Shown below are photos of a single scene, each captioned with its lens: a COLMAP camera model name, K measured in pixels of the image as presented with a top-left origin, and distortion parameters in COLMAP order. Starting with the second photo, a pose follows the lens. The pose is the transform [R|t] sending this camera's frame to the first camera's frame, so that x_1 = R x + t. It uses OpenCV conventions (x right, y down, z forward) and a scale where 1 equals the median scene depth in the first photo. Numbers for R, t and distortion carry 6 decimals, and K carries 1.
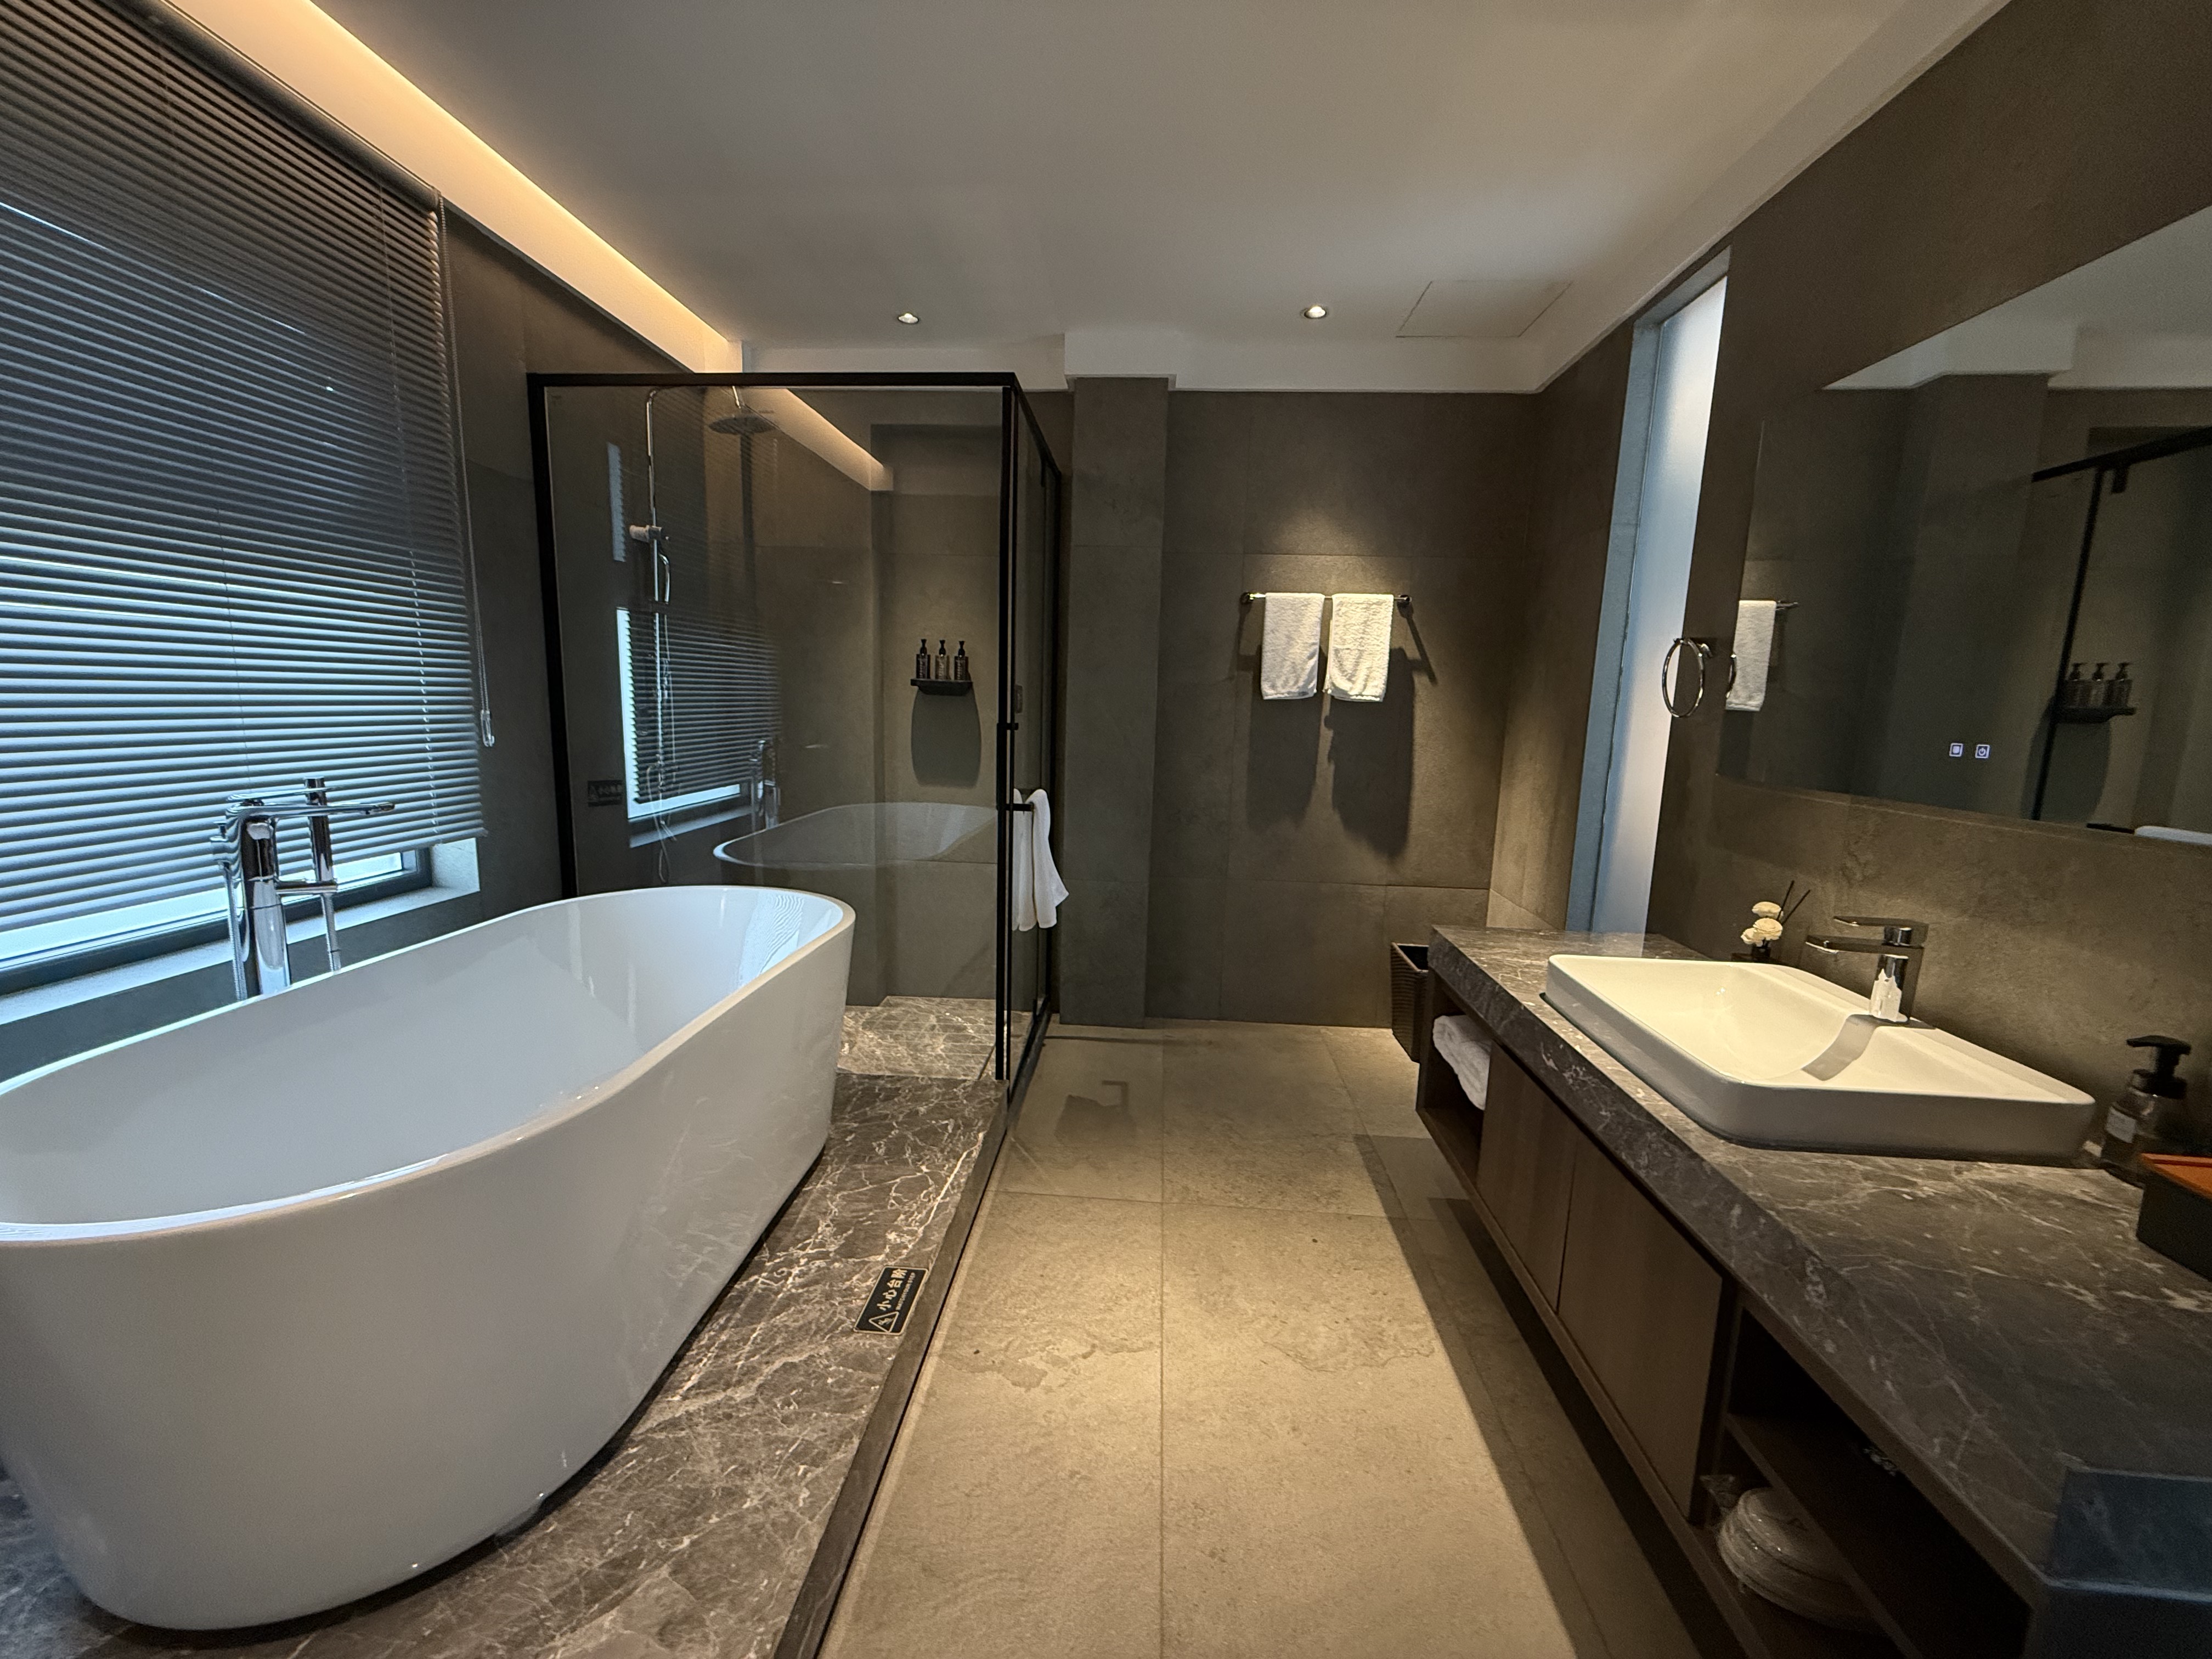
lens RADIAL K [[881.1, 0, 1095.9], [0, 881.1, 834.4], [0, 0, 1]] dist [0.000187, -0.000490]
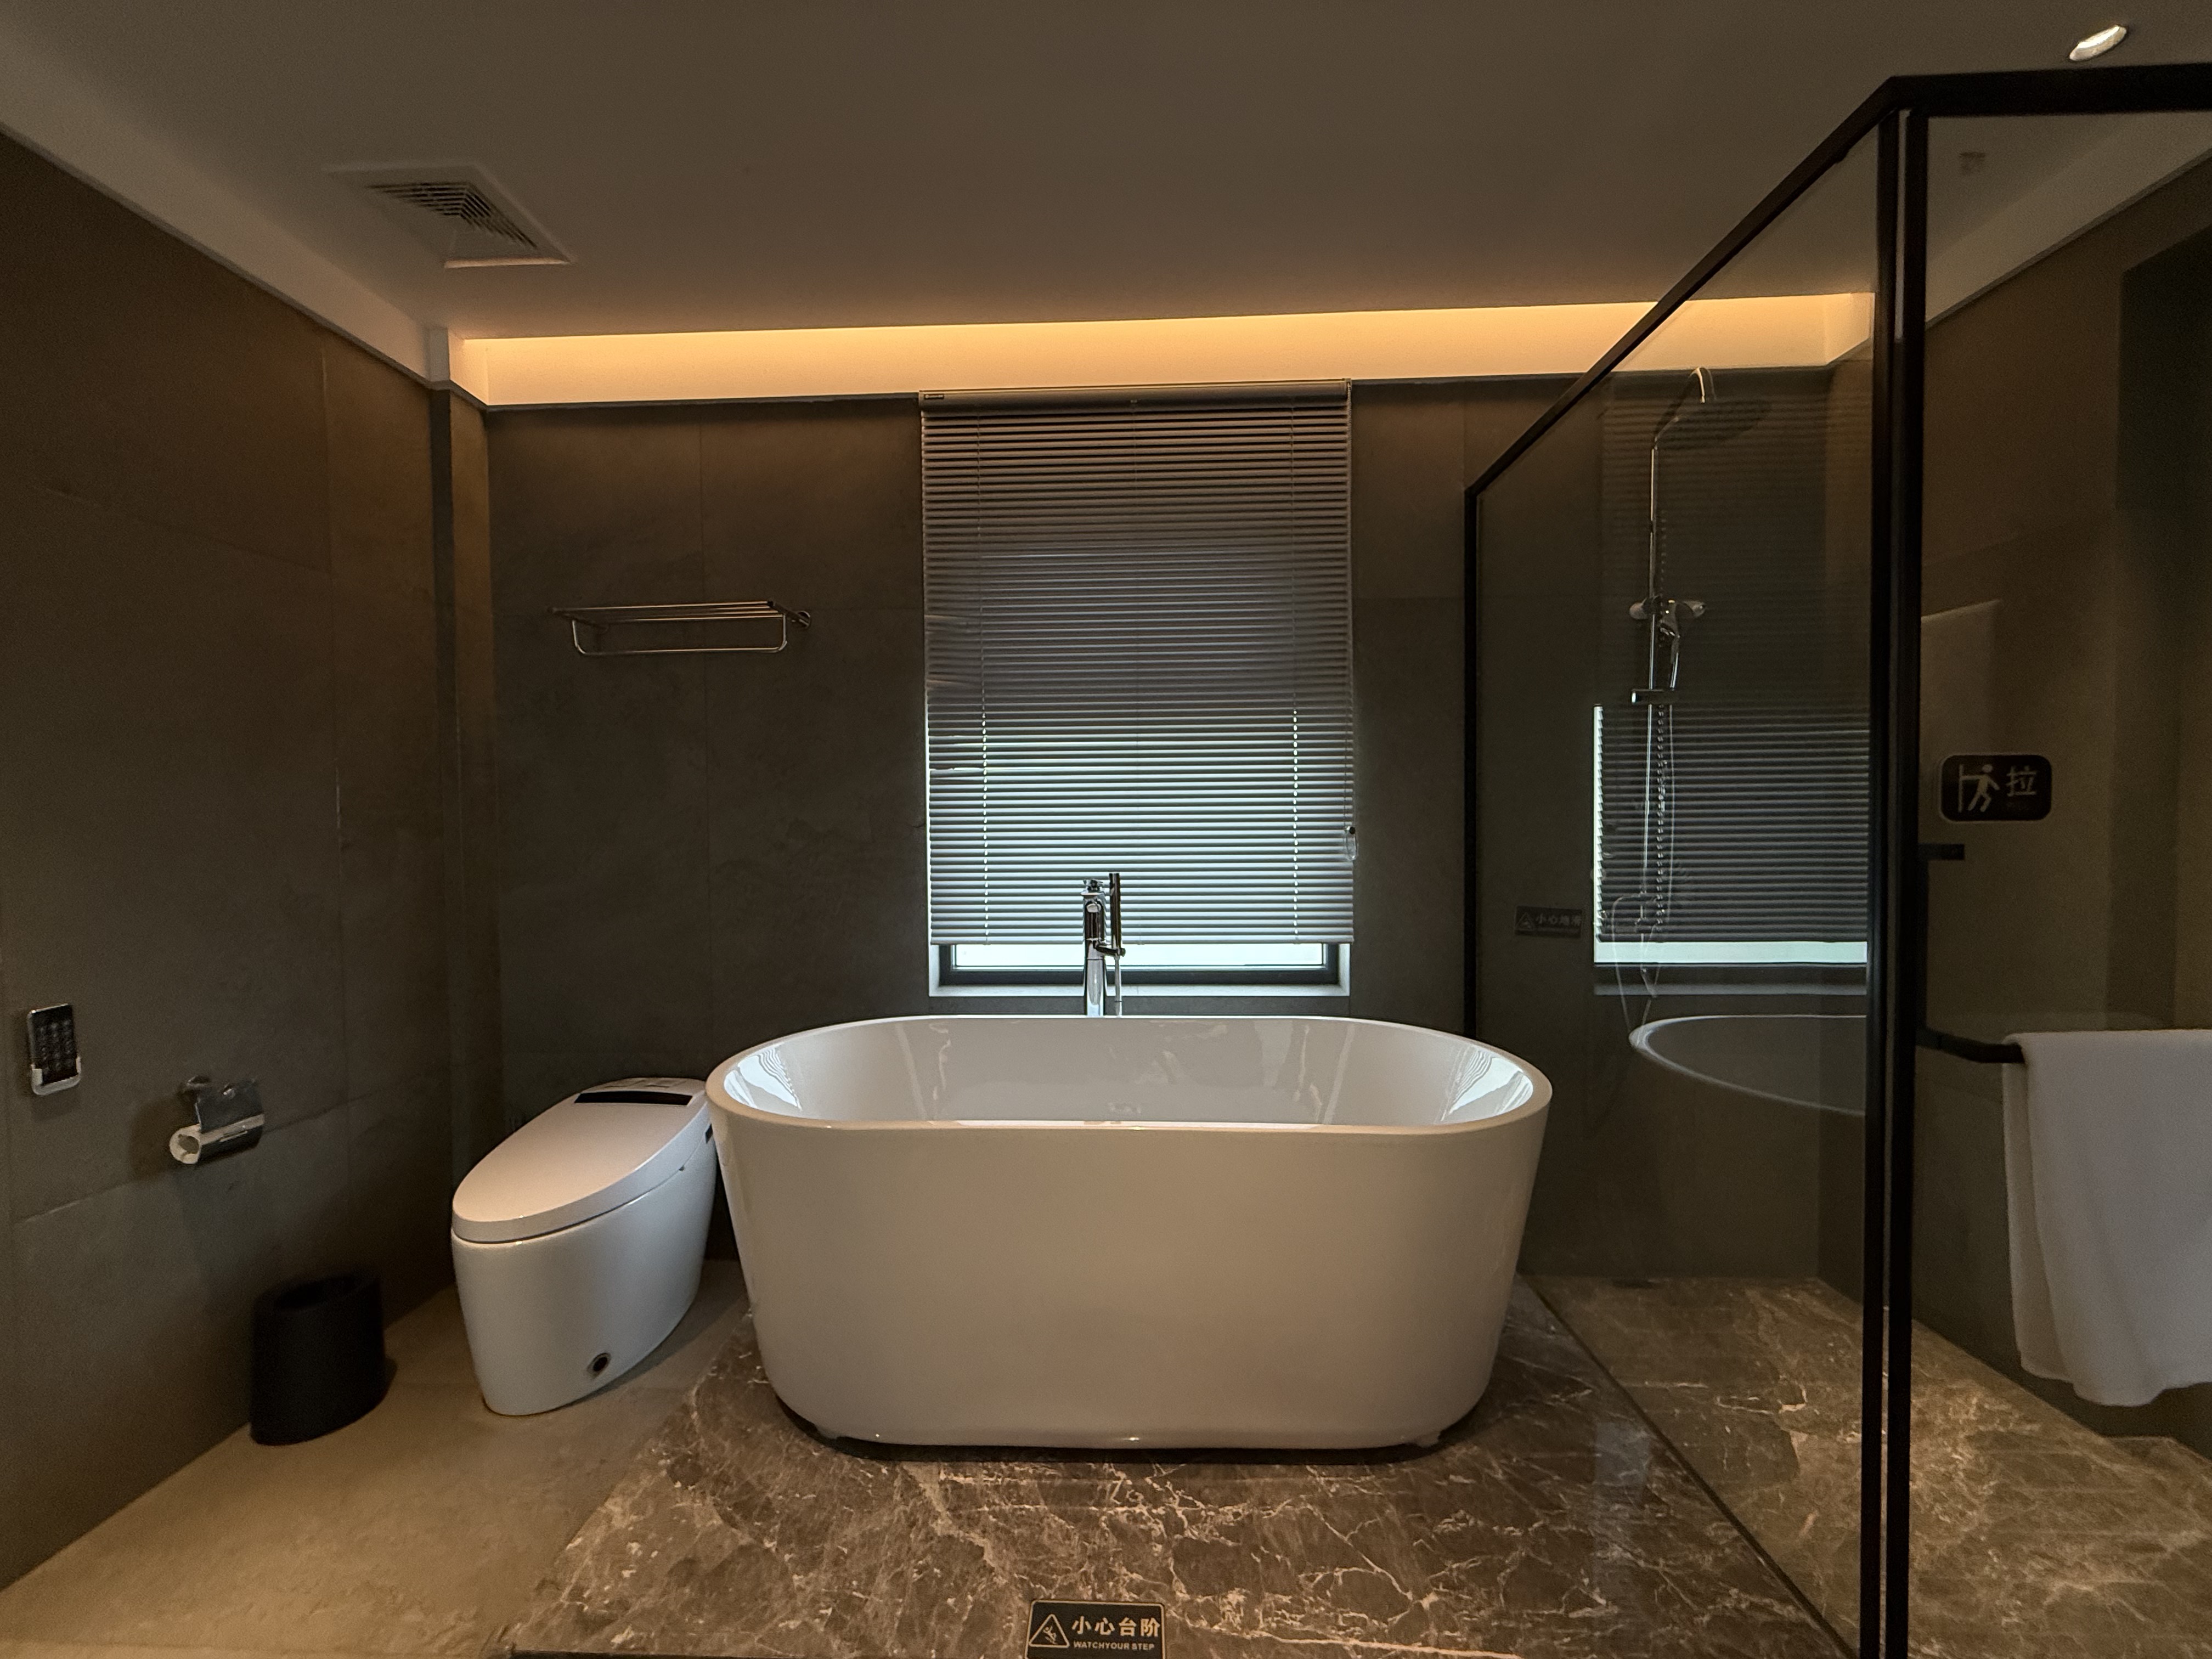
lens RADIAL K [[881.1, 0, 1095.9], [0, 881.1, 834.4], [0, 0, 1]] dist [0.000187, -0.000490]
pose [[0.032211, -0.003098, -0.999476, 0.331945], [-0.142430, 0.989775, -0.007658, -0.072686], [0.989281, 0.142602, 0.031441, 0.609039]]
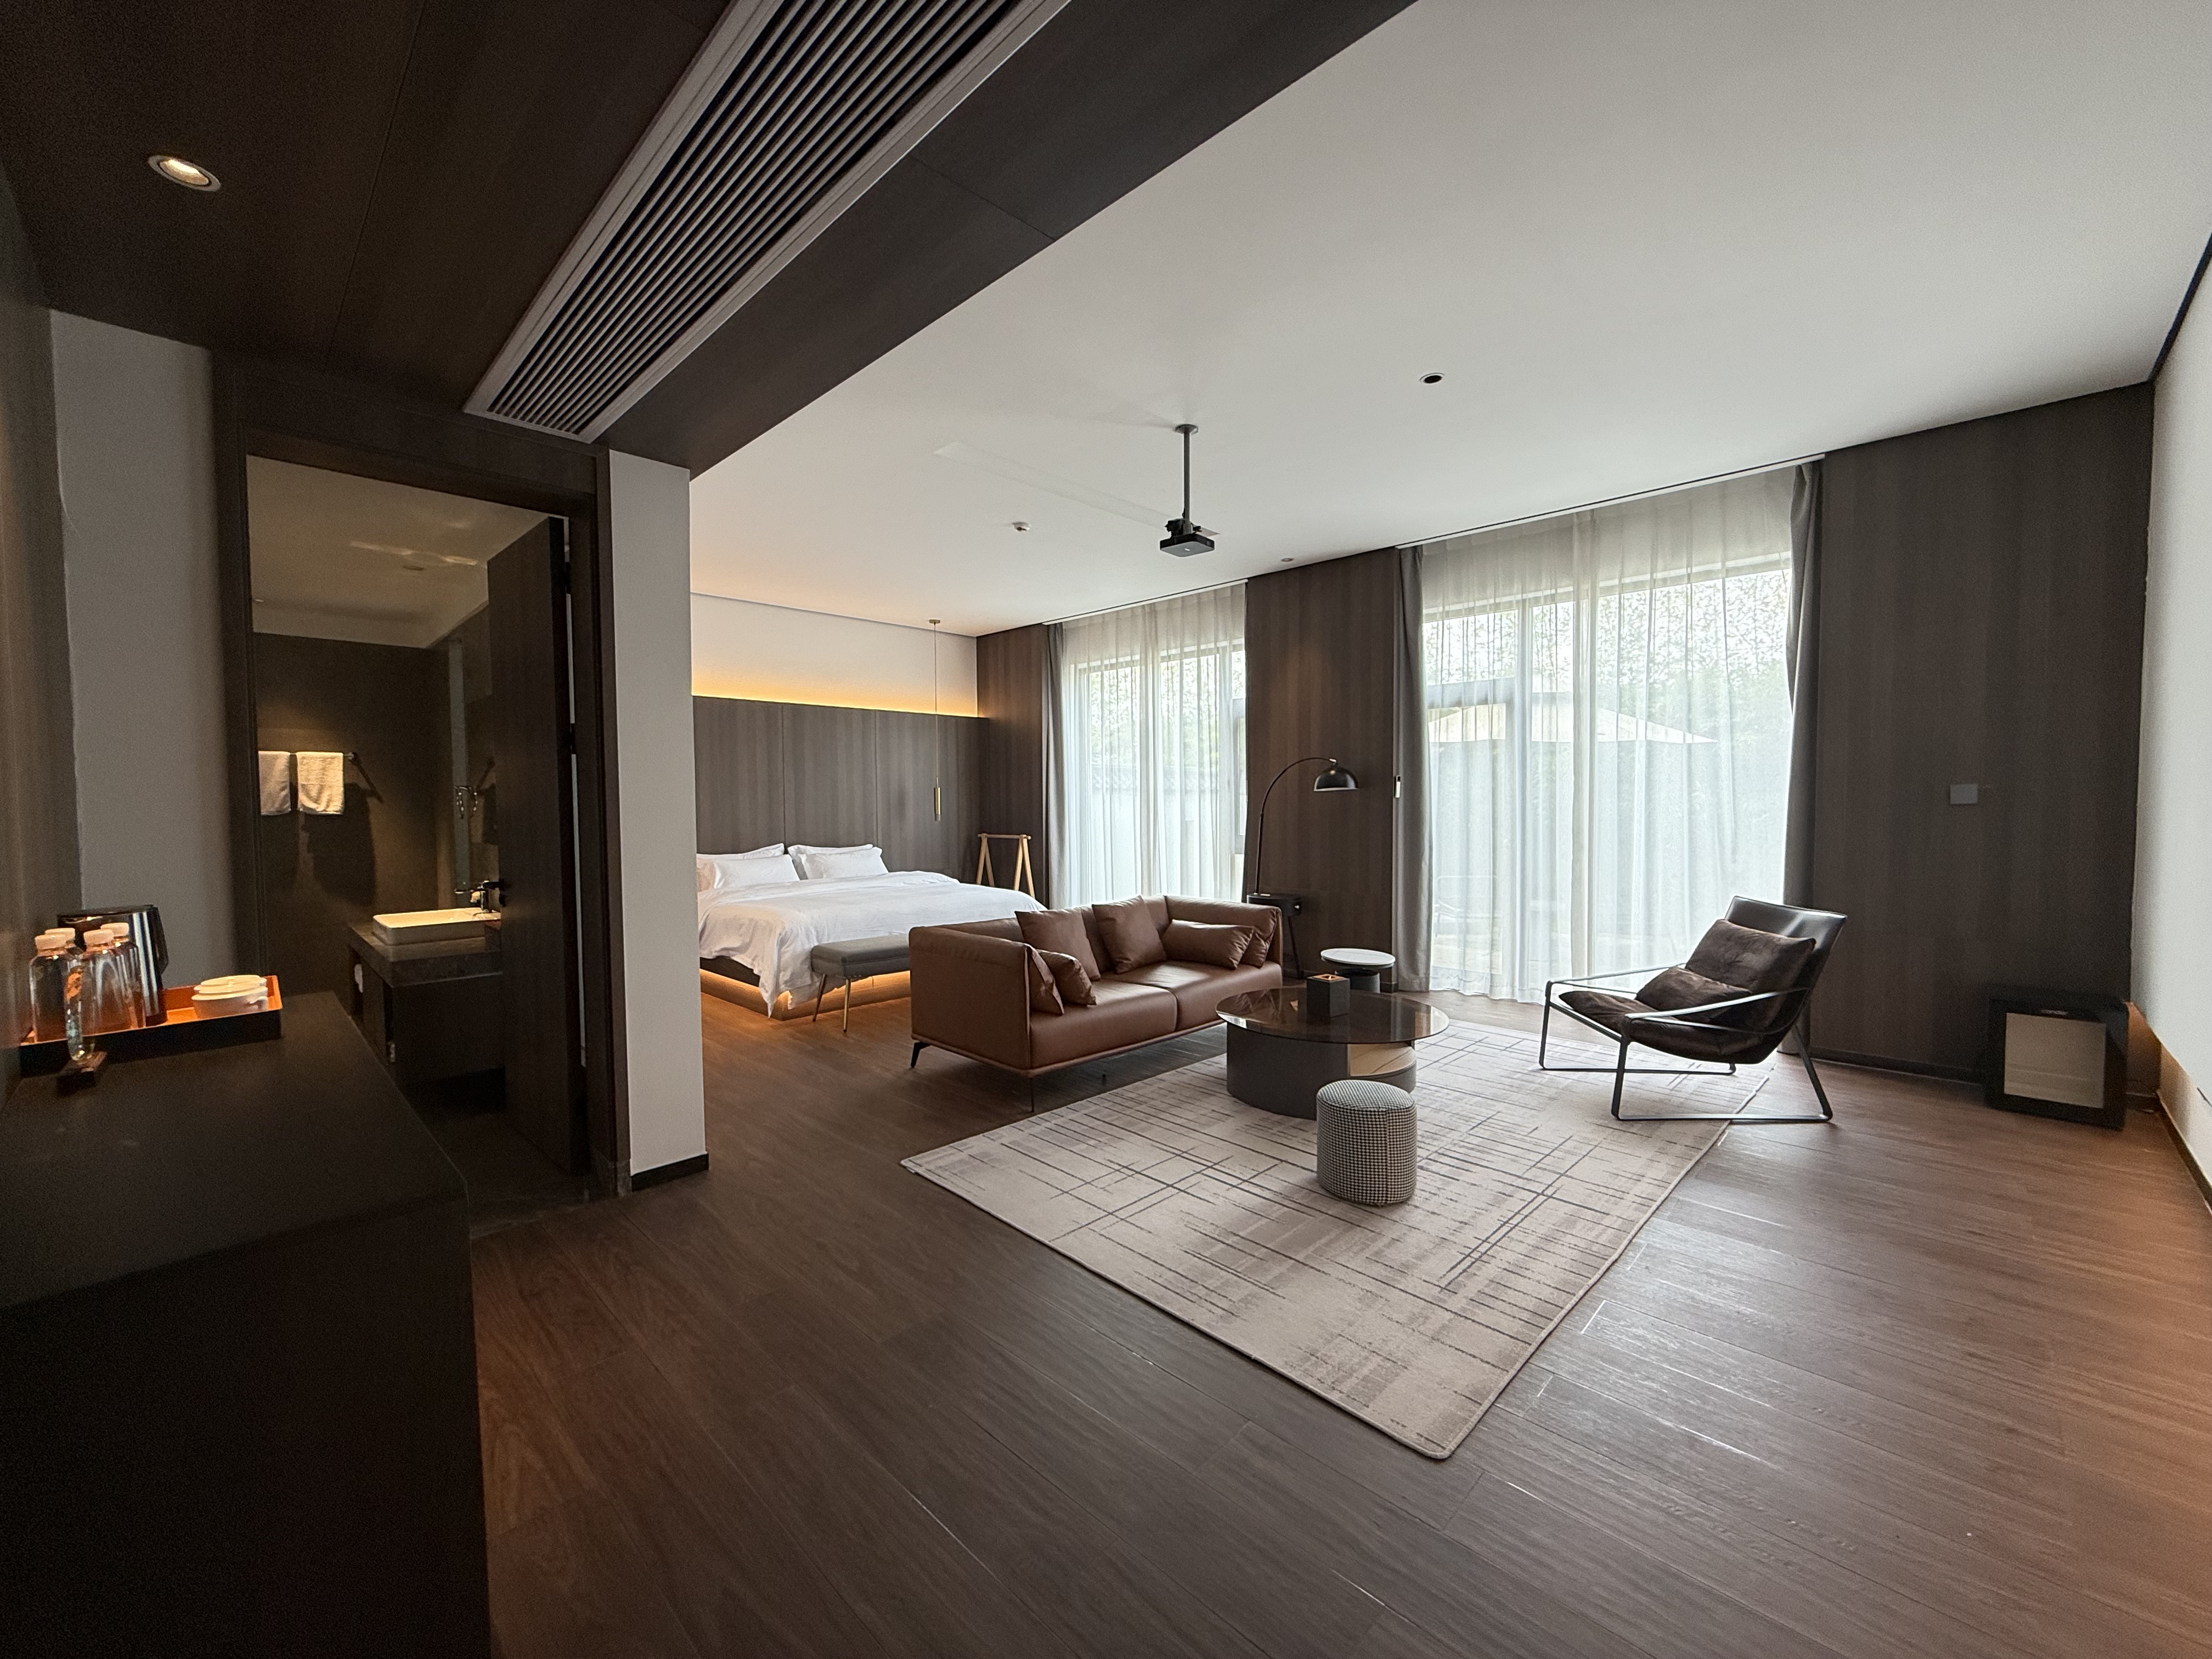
lens RADIAL K [[896.4, 0, 1106.0], [0, 896.4, 829.5], [0, 0, 1]] dist [0.000377, -0.000127]
pose [[0.652940, -0.059634, 0.755058, -0.030081], [0.140309, 0.989164, -0.043209, 0.219312], [-0.744300, 0.134155, 0.654233, -1.676060]]
